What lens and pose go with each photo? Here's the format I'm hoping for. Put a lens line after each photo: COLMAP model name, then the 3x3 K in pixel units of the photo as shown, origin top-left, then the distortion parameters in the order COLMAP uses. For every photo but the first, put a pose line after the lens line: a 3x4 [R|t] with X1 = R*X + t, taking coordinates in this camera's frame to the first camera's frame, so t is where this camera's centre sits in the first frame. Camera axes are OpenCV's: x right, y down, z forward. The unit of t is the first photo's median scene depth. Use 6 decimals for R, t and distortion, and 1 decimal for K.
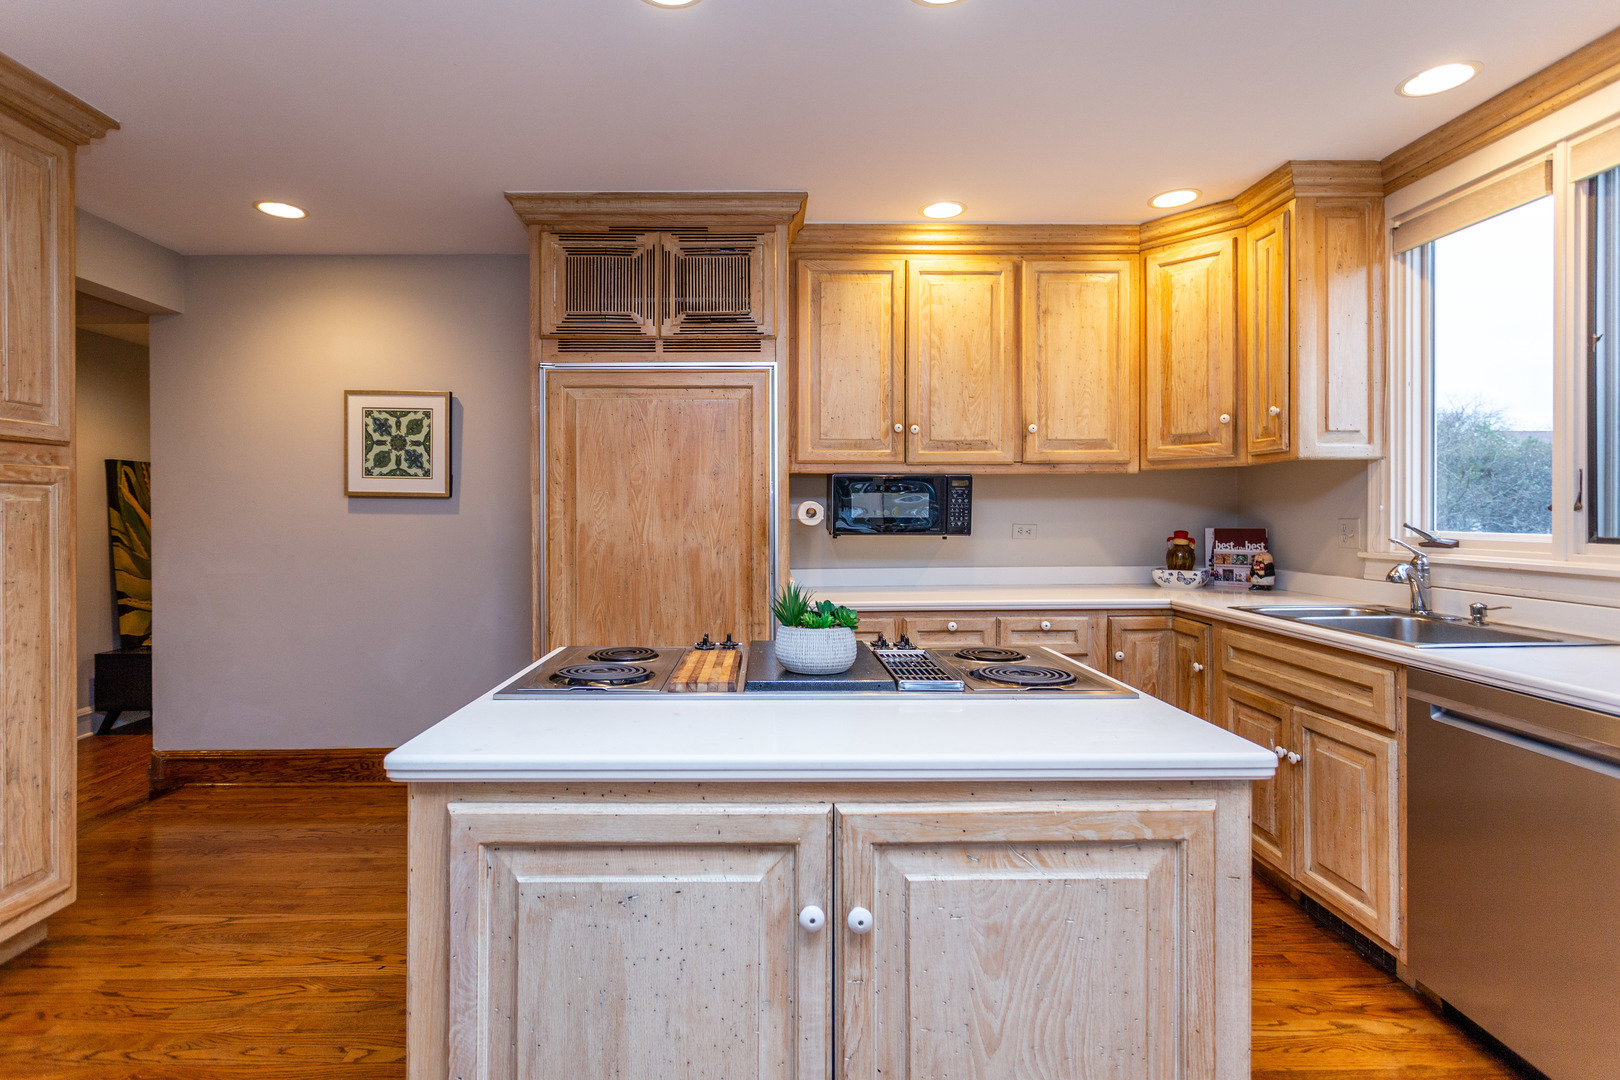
lens RADIAL K [[779.6, 0, 773.9], [0, 779.6, 514.2], [0, 0, 1]] dist [-0.001504, 0.000027]
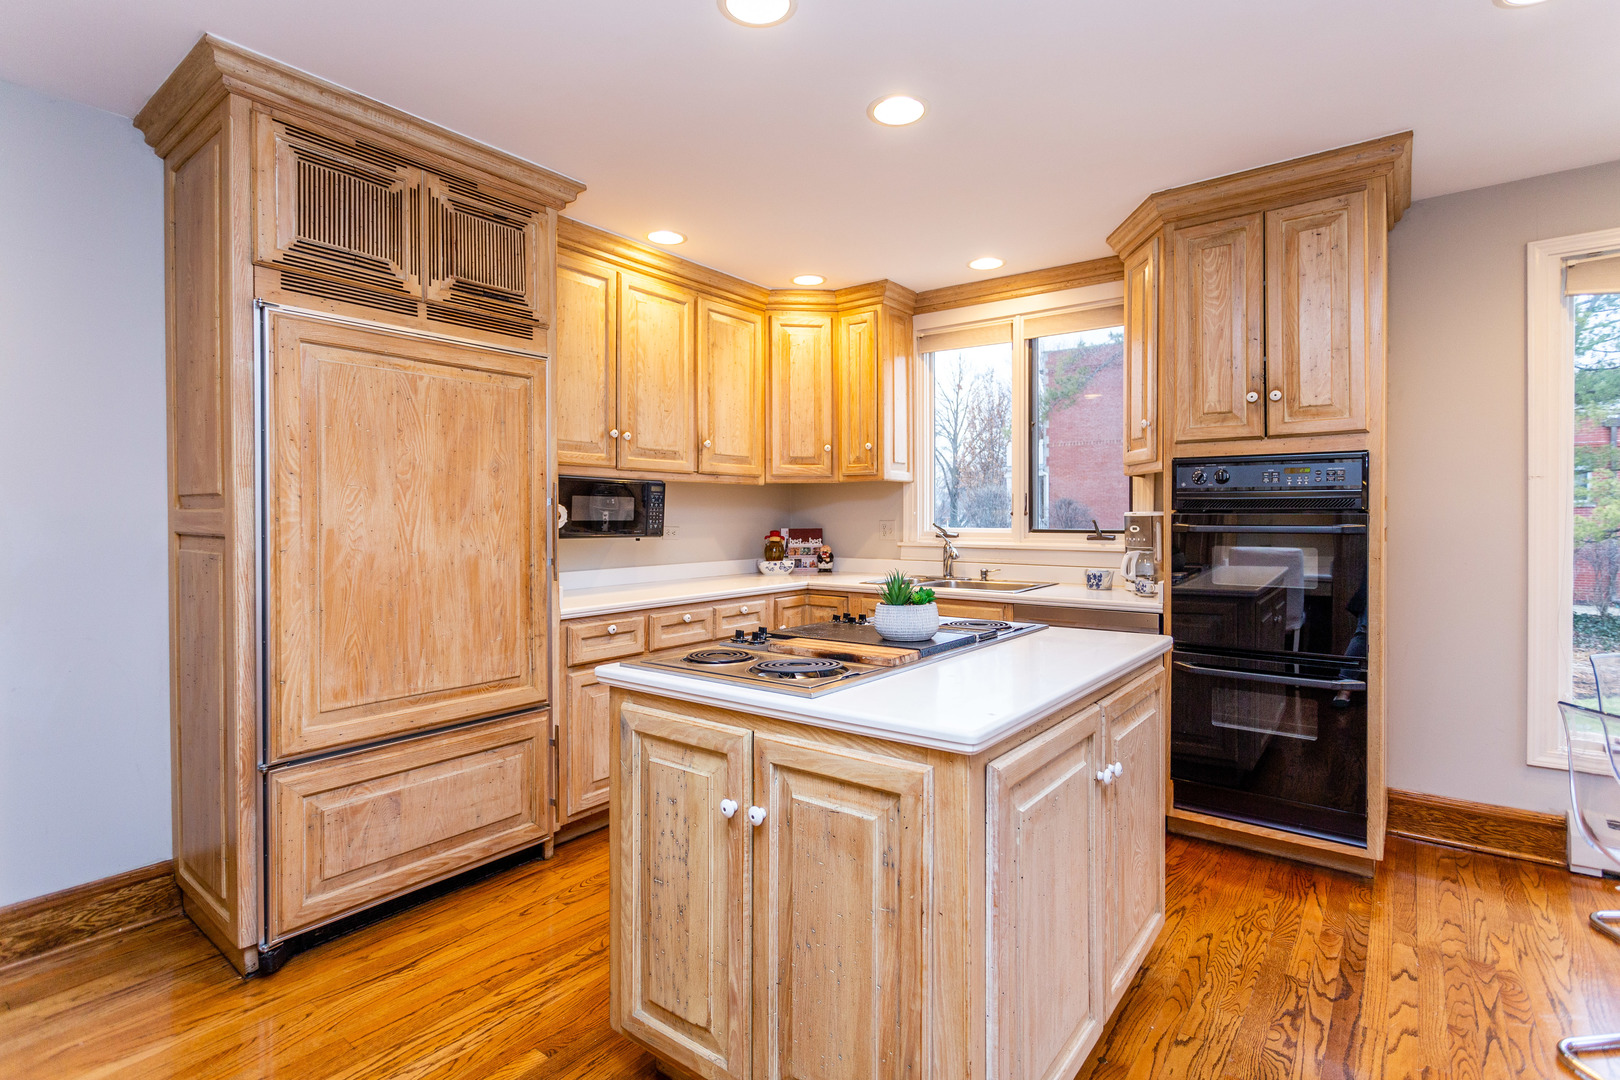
lens RADIAL K [[778.5, 0, 815.7], [0, 778.5, 524.0], [0, 0, 1]] dist [-0.000461, 0.000484]
pose [[0.617277, -0.005118, 0.786729, -0.536610], [0.001363, 0.999984, 0.005436, 0.004051], [-0.786744, -0.002283, 0.617275, 0.173276]]
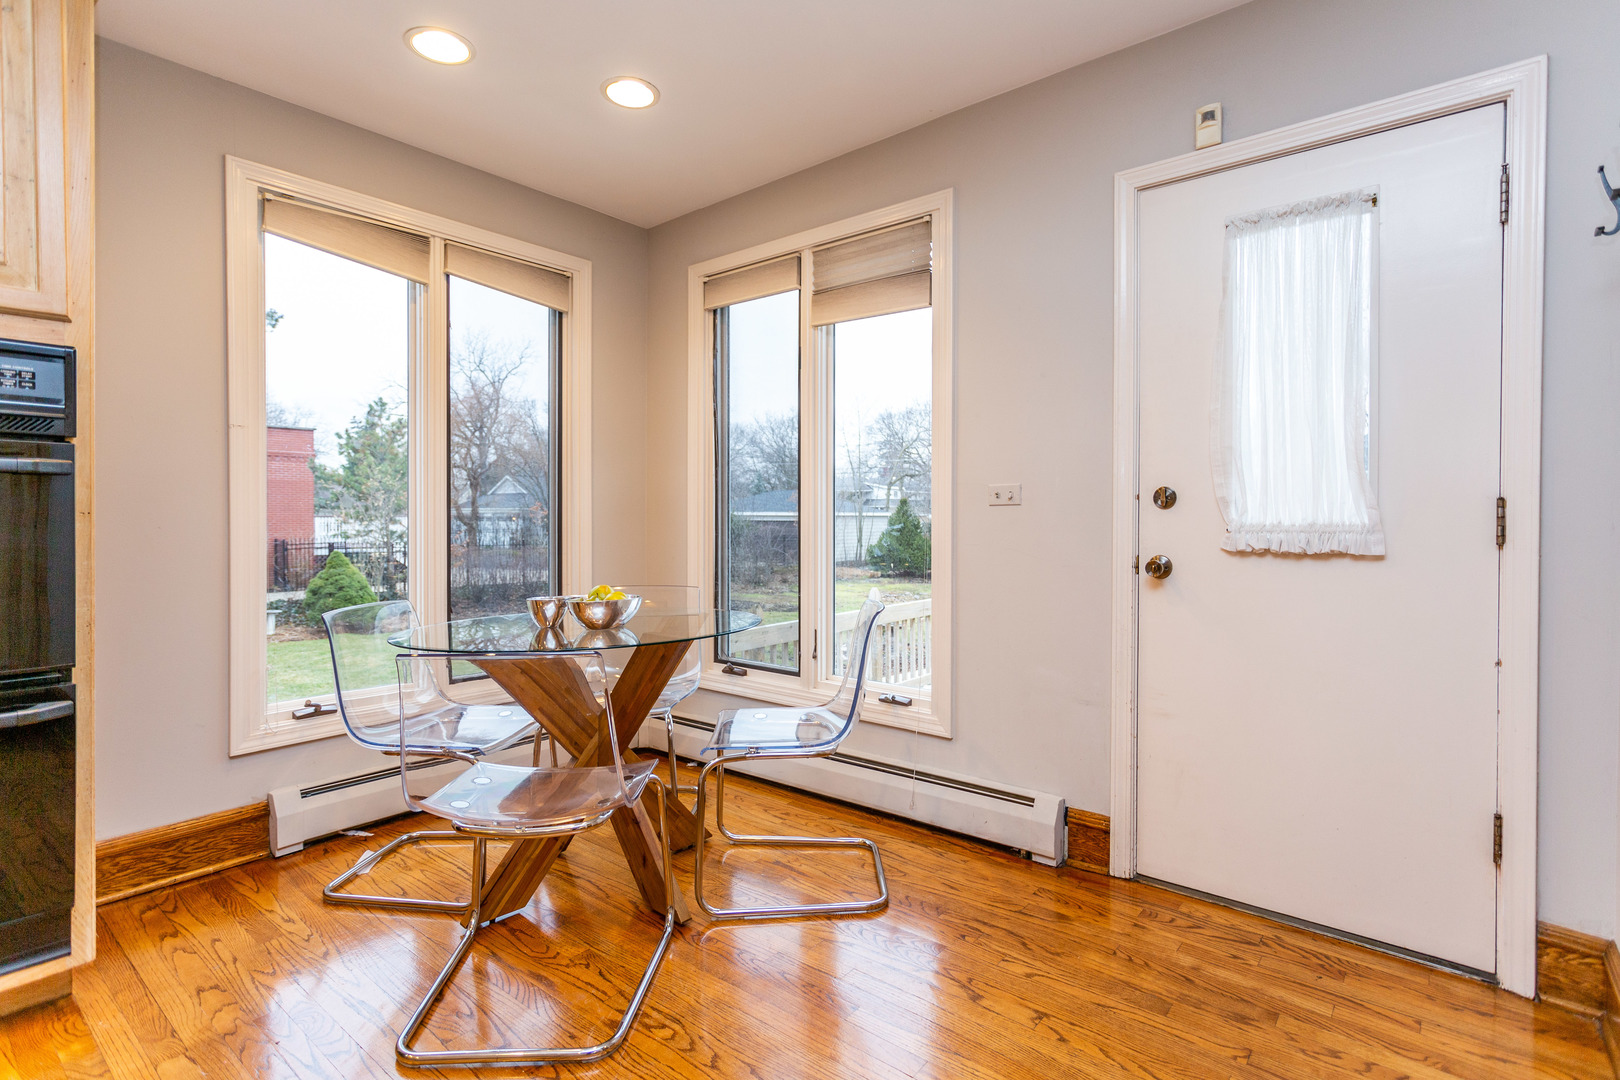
lens RADIAL K [[791.1, 0, 801.1], [0, 791.1, 521.7], [0, 0, 1]] dist [0.003537, 0.000653]
pose [[-0.760927, 0.002205, 0.648834, -0.262763], [0.004409, 0.999989, 0.001773, 0.055919], [-0.648823, 0.004209, -0.760928, 0.319803]]
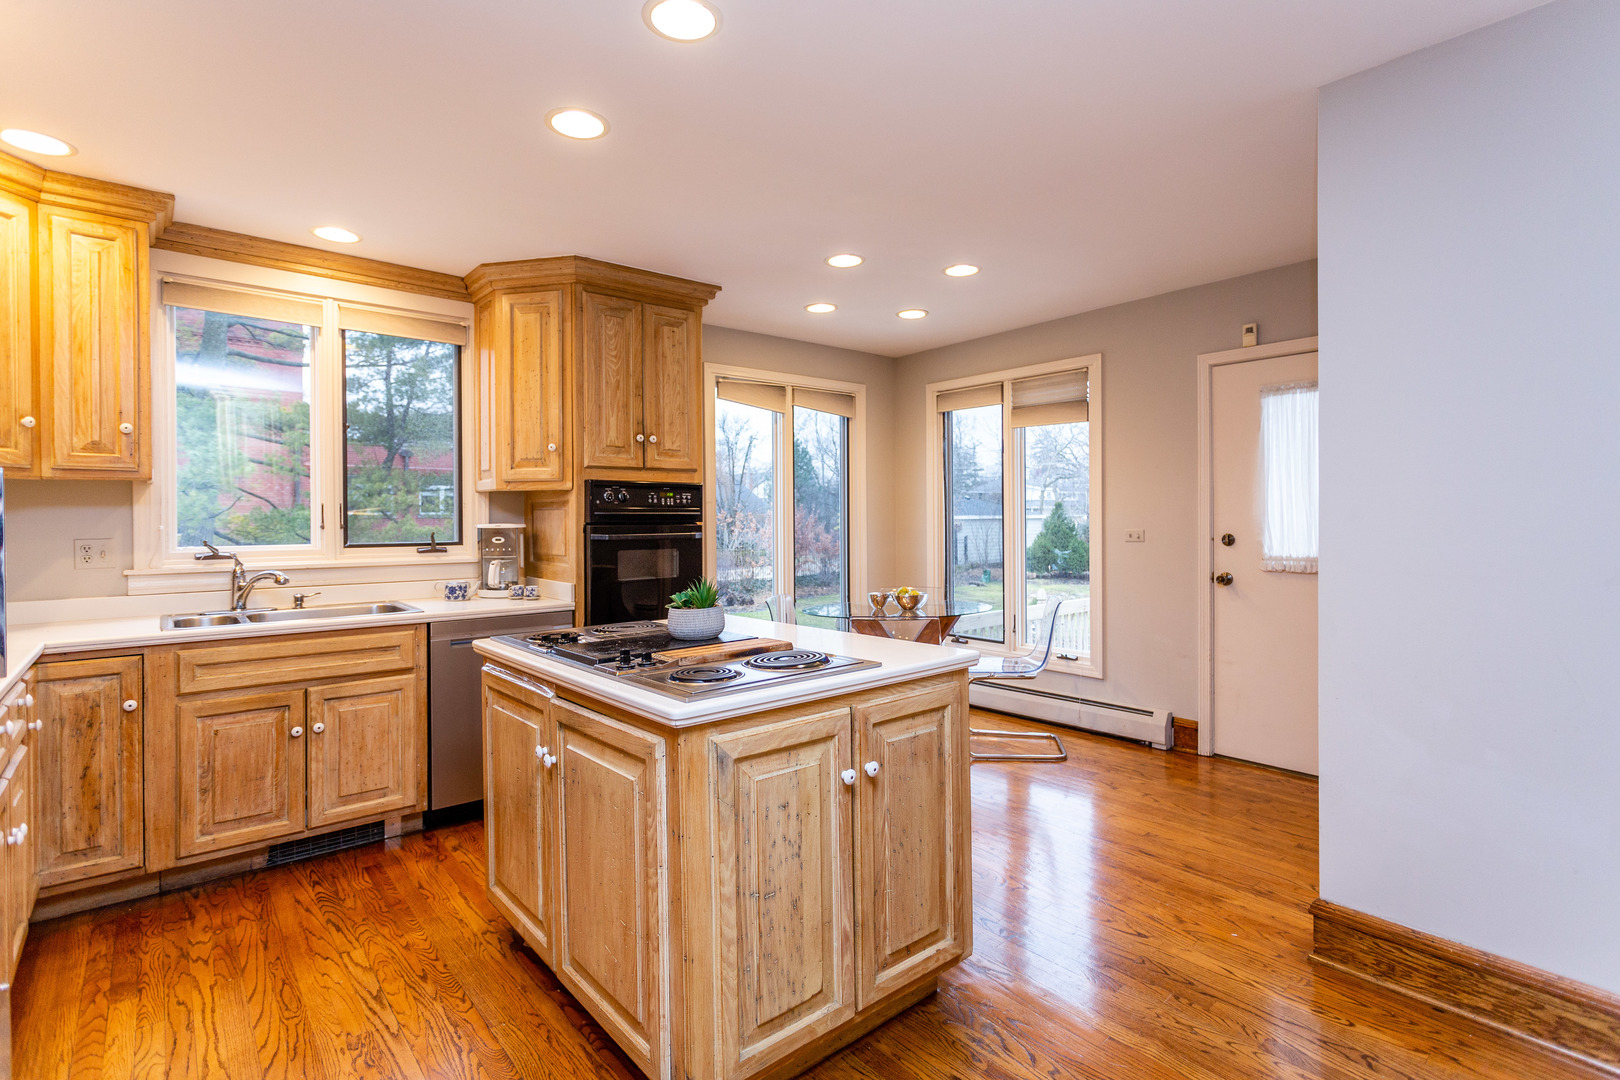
lens RADIAL K [[791.1, 0, 801.1], [0, 791.1, 521.7], [0, 0, 1]] dist [0.003537, 0.000653]
pose [[-0.629982, 0.007367, 0.776575, -0.625321], [0.012842, 0.999917, 0.000931, -0.005983], [-0.776504, 0.010559, -0.630024, 0.928462]]
